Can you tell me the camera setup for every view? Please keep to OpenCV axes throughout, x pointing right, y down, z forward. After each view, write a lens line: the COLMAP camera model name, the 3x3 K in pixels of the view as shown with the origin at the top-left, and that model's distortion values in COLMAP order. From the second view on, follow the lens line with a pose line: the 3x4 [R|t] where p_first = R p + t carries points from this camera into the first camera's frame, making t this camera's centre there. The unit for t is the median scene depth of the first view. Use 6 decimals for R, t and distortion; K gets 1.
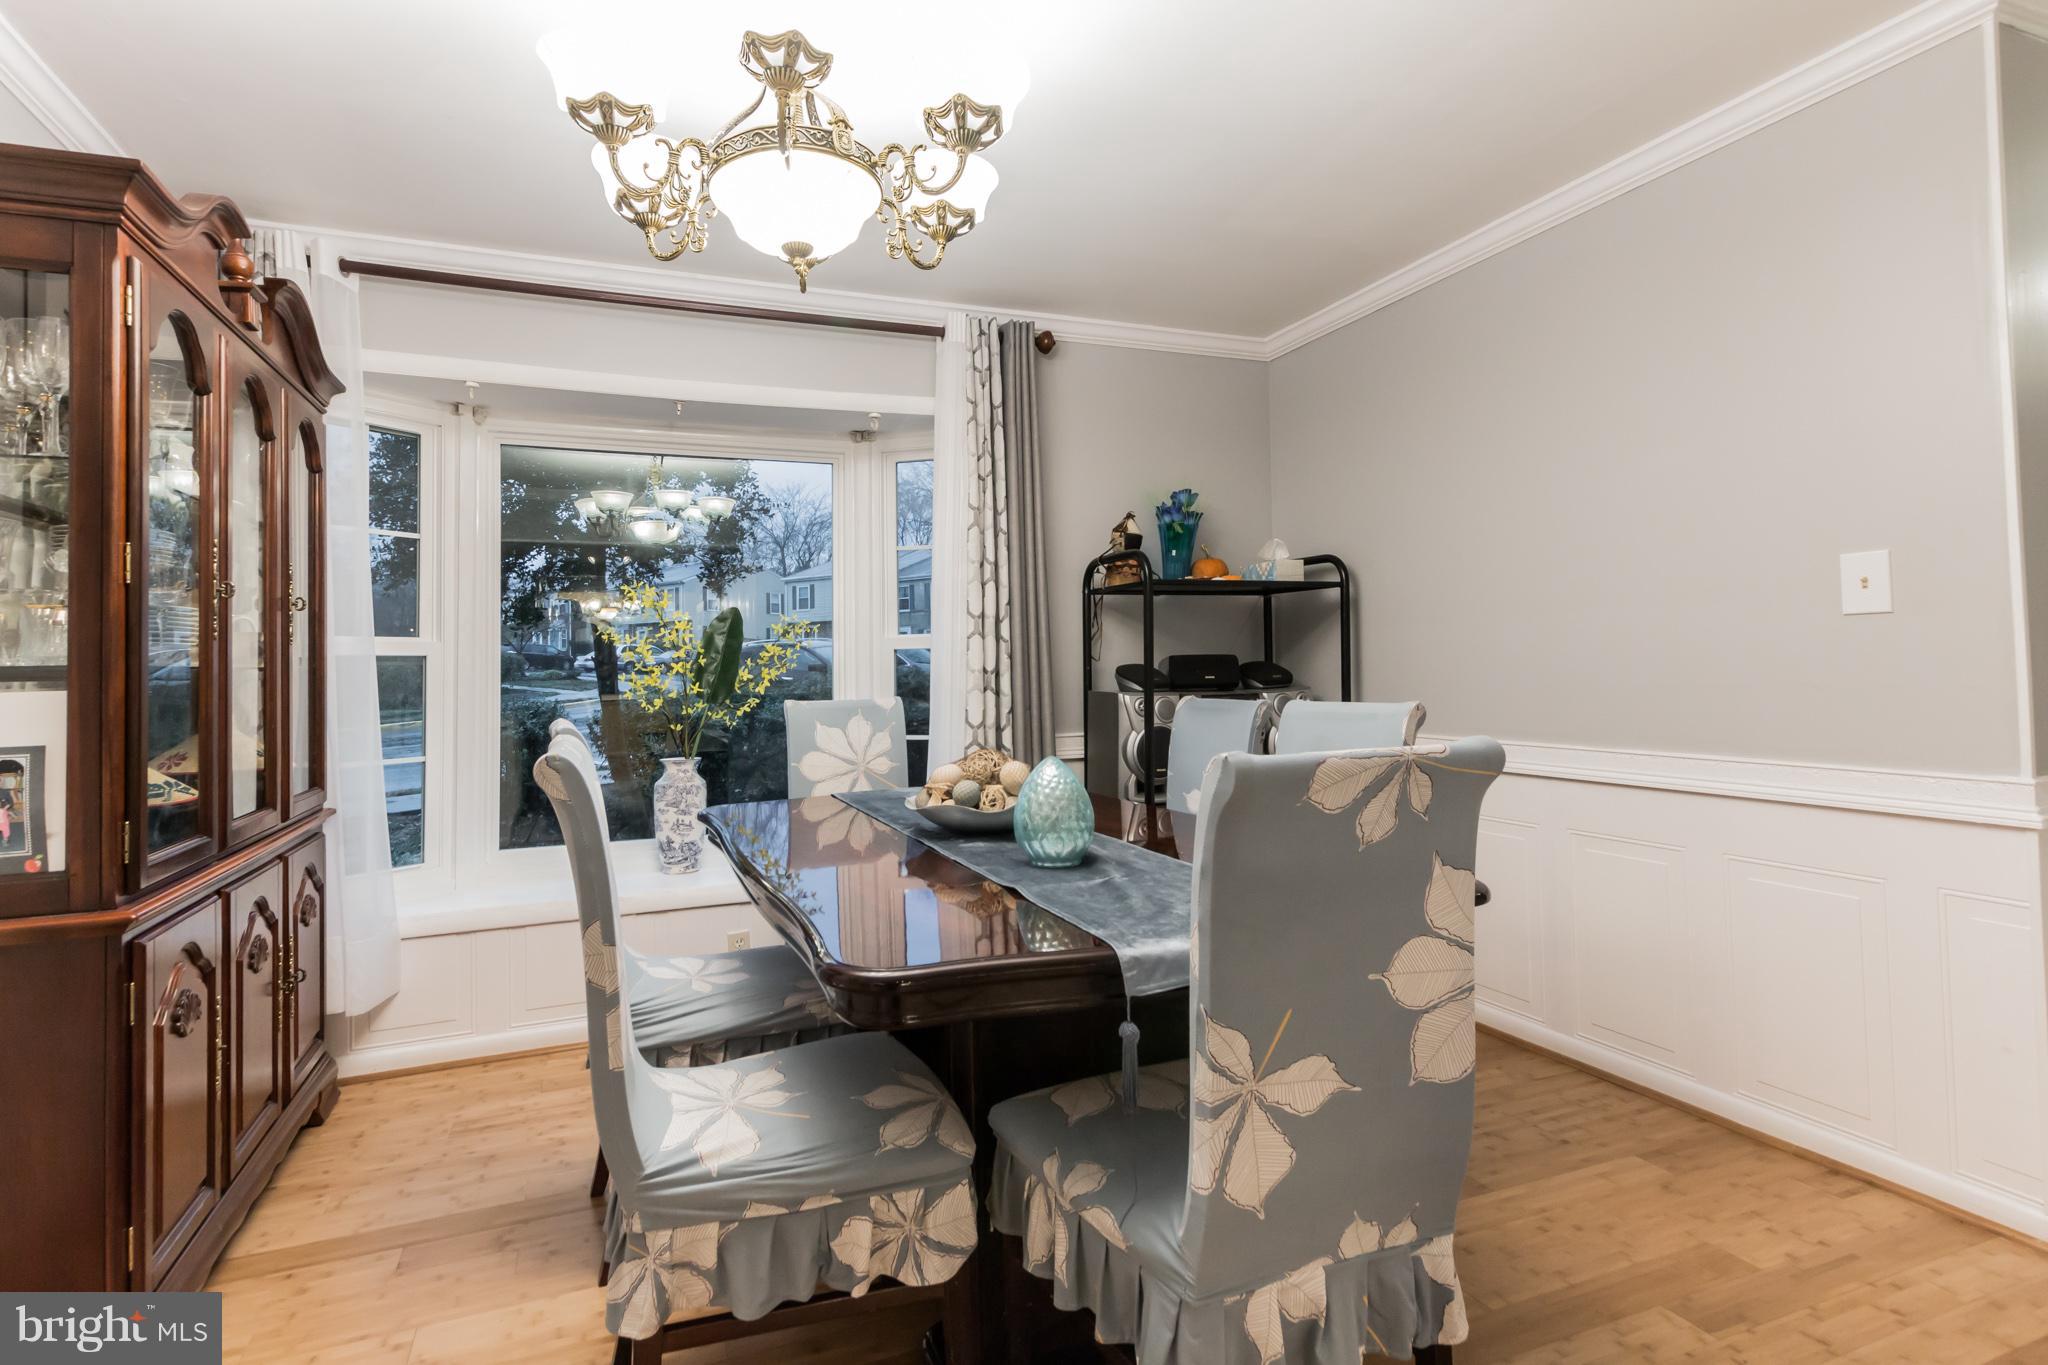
lens RADIAL K [[934.2, 0, 1018.0], [0, 934.2, 627.1], [0, 0, 1]] dist [0.000092, 0.000068]
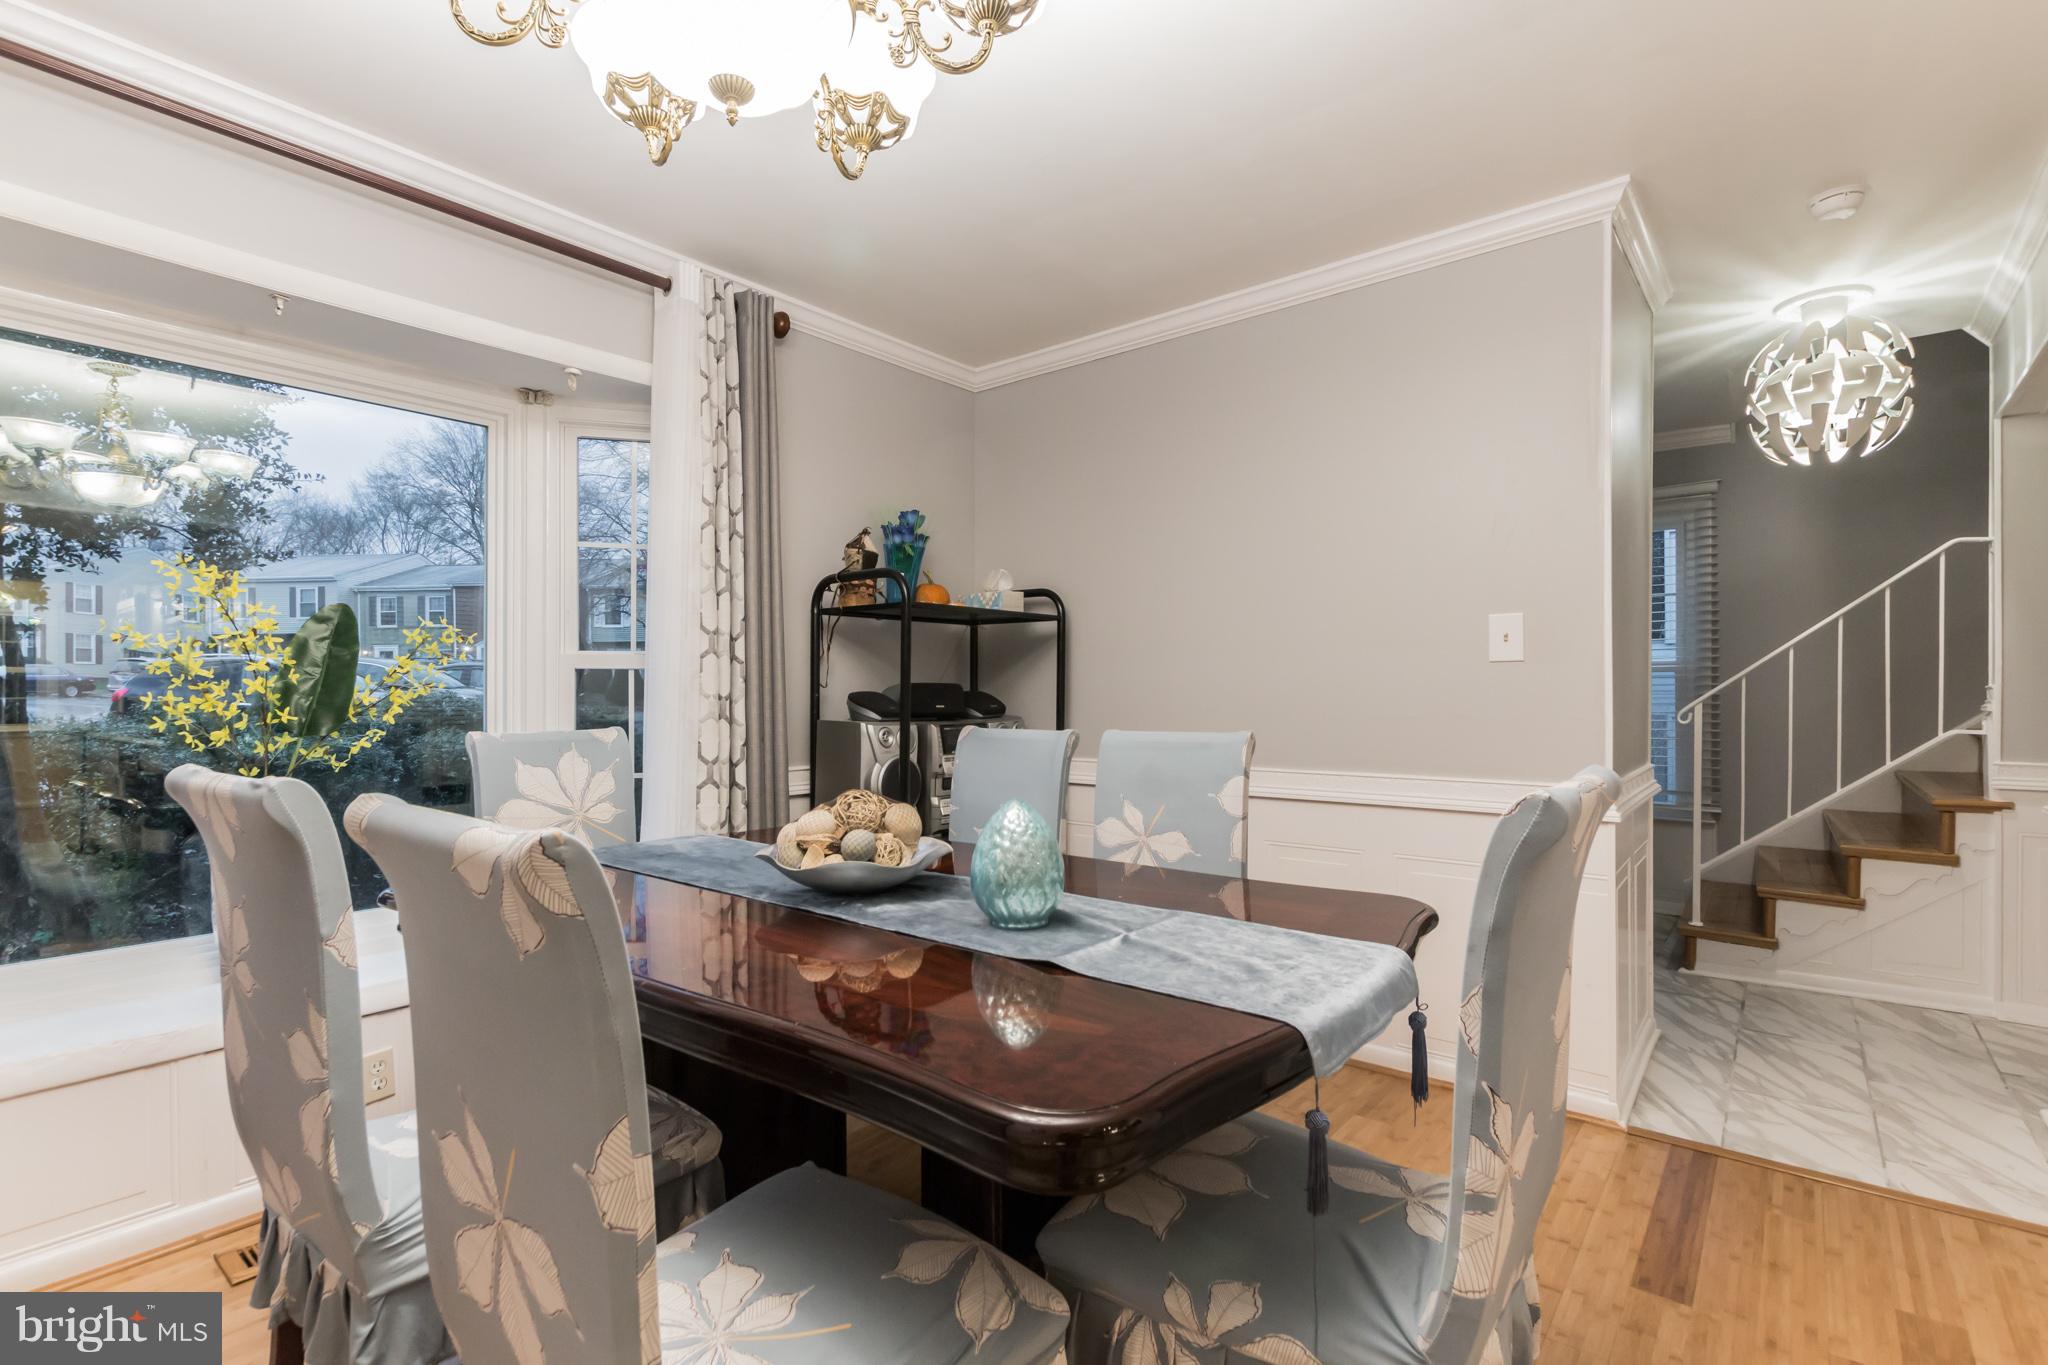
lens RADIAL K [[904.0, 0, 1024.0], [0, 904.0, 682.5], [0, 0, 1]] dist [0.001892, 0.000276]
pose [[0.882732, 0.021309, 0.469394, -0.167208], [-0.033738, 0.999267, 0.018082, 0.009371], [-0.468665, -0.031798, 0.882804, 0.134916]]
